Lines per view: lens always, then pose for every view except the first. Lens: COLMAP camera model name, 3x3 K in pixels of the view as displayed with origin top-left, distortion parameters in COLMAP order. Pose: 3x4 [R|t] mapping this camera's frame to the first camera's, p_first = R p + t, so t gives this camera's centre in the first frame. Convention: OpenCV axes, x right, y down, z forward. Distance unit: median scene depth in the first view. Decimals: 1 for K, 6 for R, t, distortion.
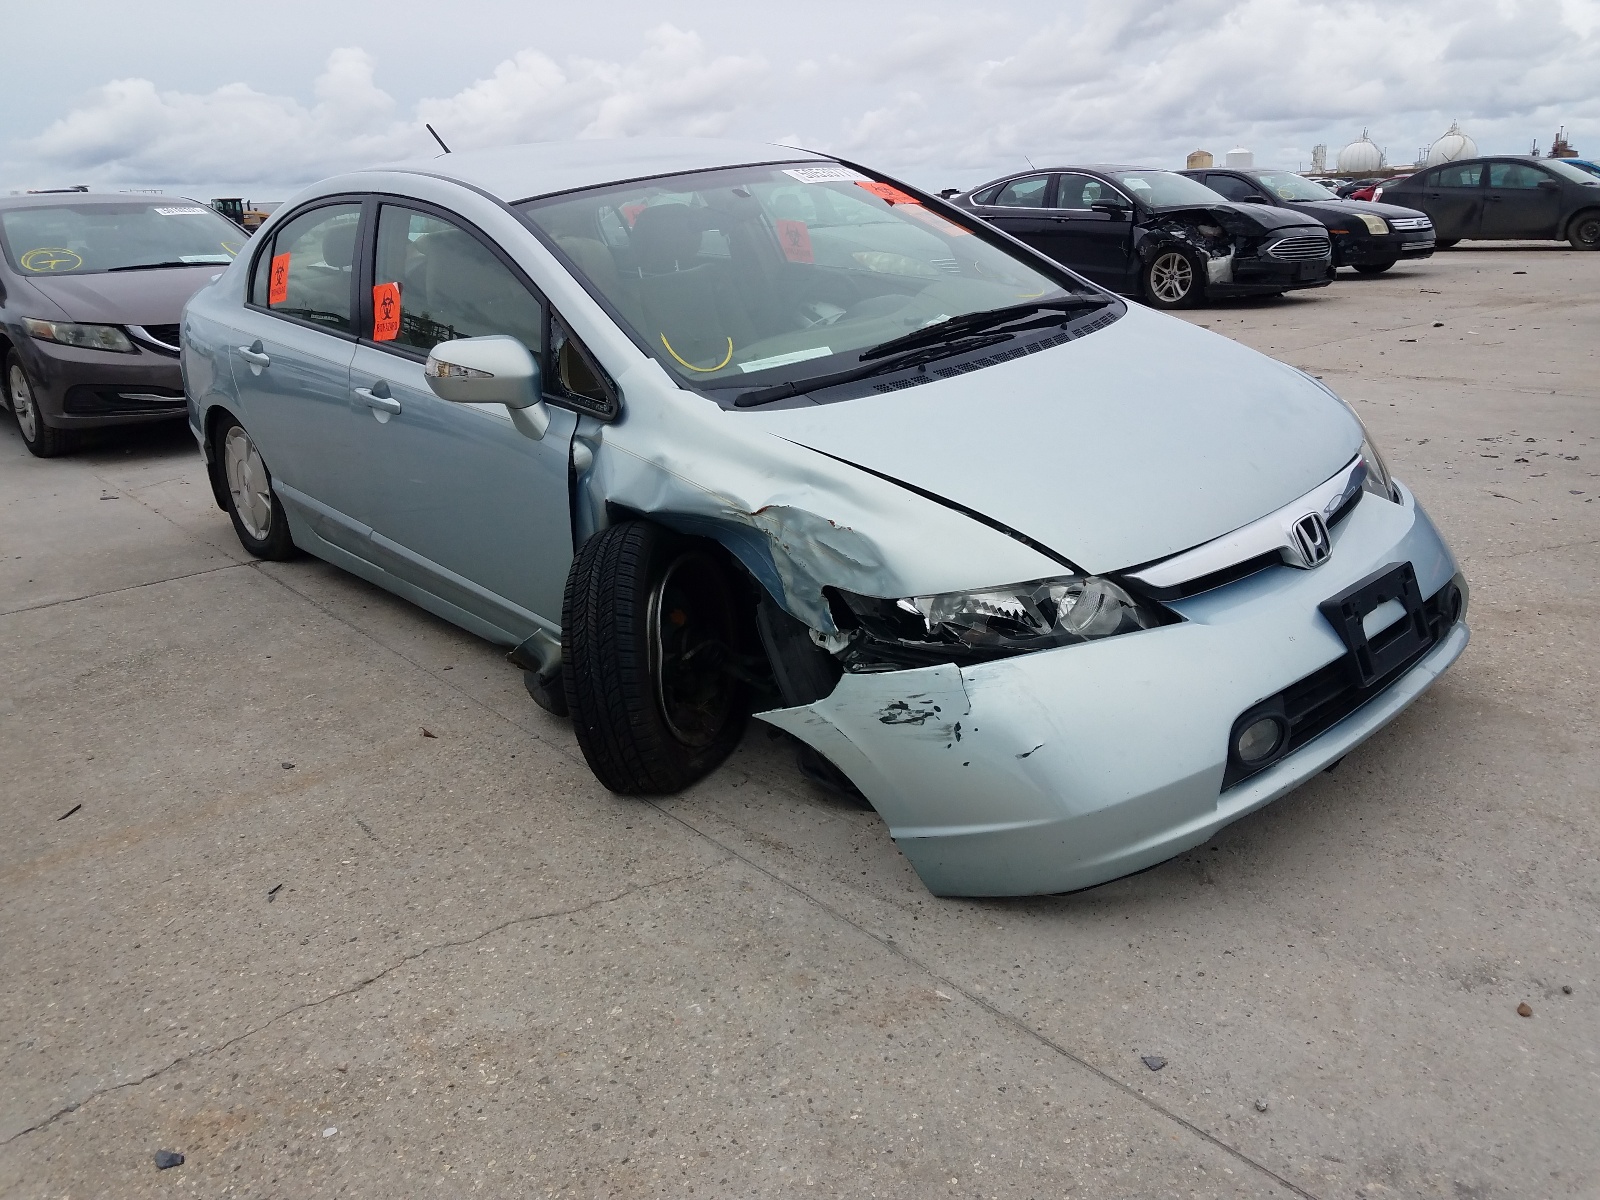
lens RADIAL K [[1281.8, 0, 800.0], [0, 1281.8, 600.0], [0, 0, 1]] dist [-0.006722, 0.003668]
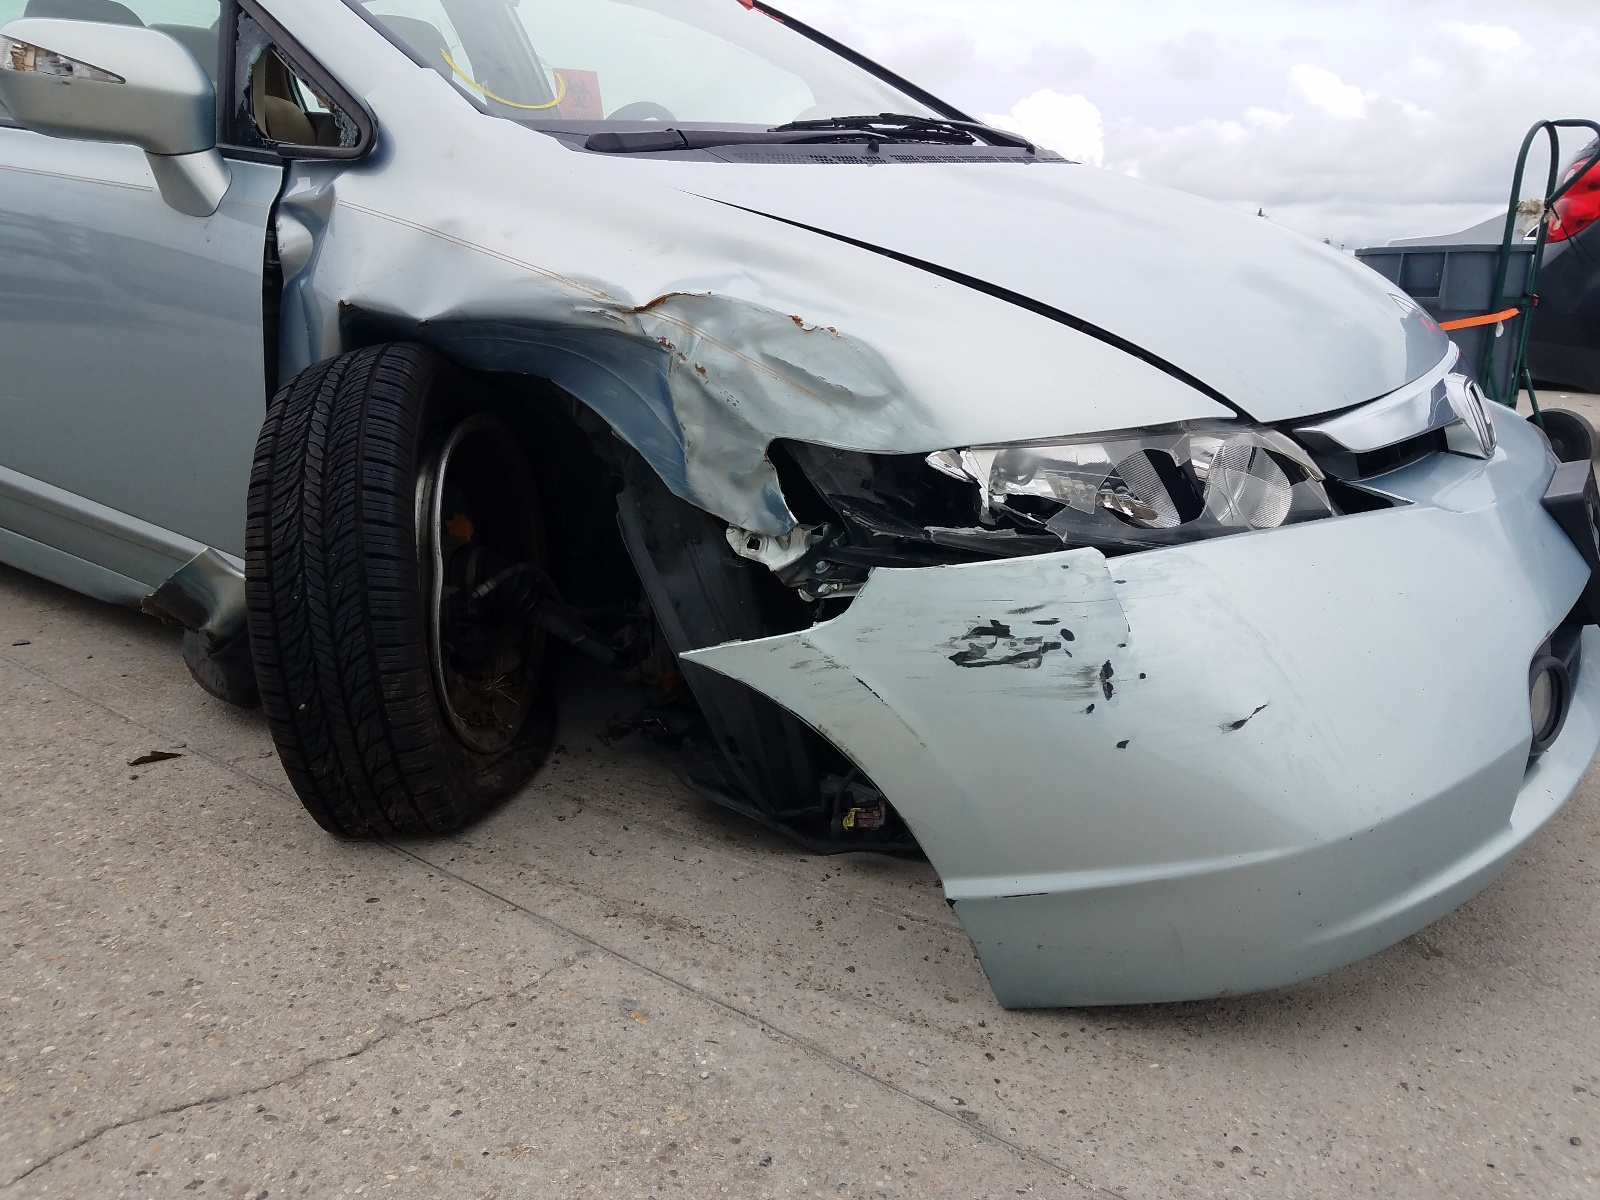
lens RADIAL K [[1216.9, 0, 780.2], [0, 1216.9, 595.8], [0, 0, 1]] dist [-0.037756, 0.047332]
pose [[0.965045, 0.027212, 0.260667, -0.112413], [-0.010351, 0.997776, -0.065841, 0.090939], [-0.261879, 0.060842, 0.963181, 0.507722]]
